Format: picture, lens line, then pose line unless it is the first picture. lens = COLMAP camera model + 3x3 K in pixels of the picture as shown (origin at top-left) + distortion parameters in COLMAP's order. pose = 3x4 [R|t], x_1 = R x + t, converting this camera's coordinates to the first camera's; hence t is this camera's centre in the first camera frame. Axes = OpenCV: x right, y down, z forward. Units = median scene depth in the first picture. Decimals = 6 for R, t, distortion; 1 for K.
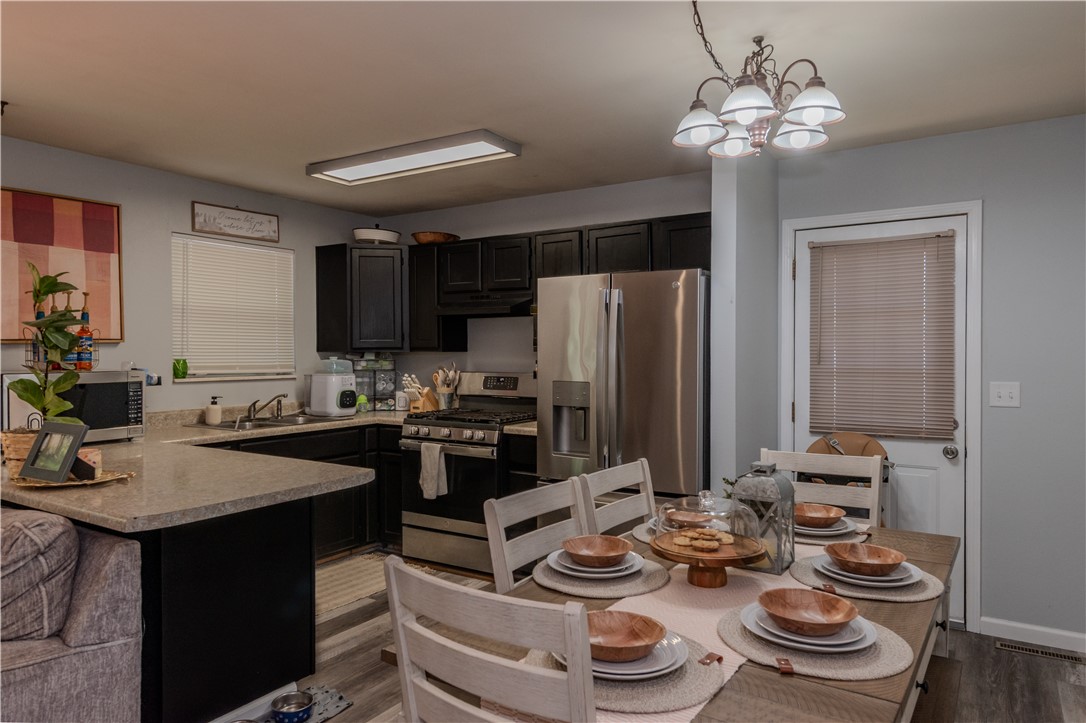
lens RADIAL K [[689.5, 0, 543.0], [0, 689.5, 361.5], [0, 0, 1]] dist [0.005014, -0.002298]
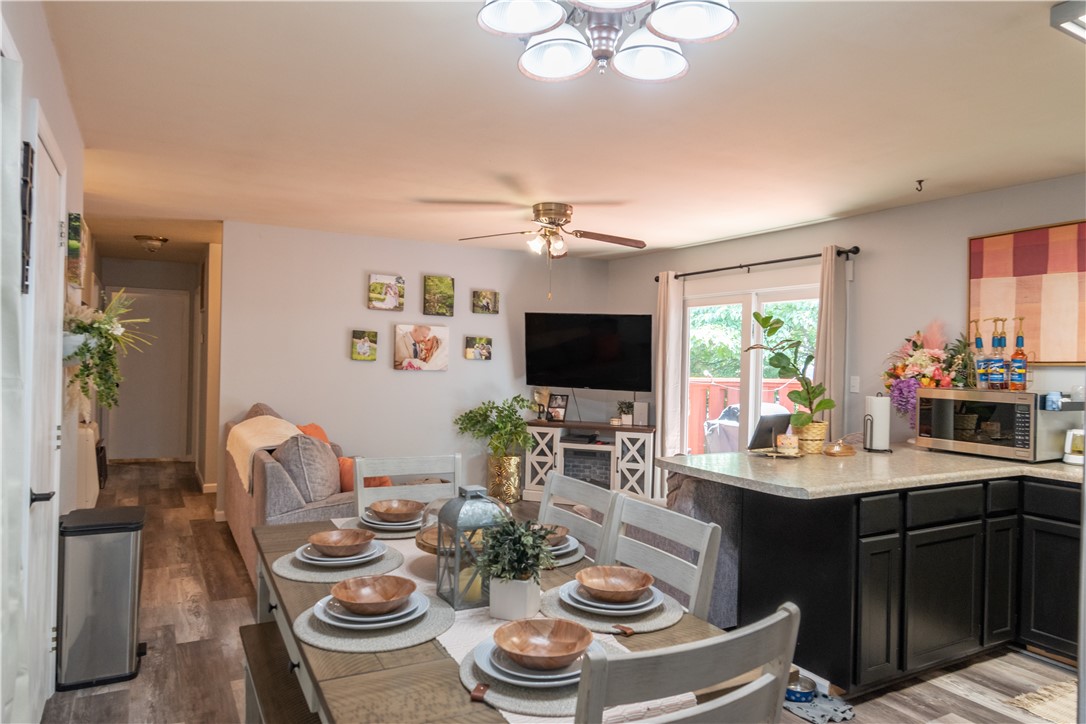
lens RADIAL K [[682.6, 0, 543.0], [0, 682.6, 362.0], [0, 0, 1]] dist [0.004586, 0.001276]
pose [[-0.464250, -0.003808, -0.885696, 0.593129], [-0.034984, 0.999289, 0.014041, -0.020135], [0.885013, 0.037504, -0.464053, 0.824919]]
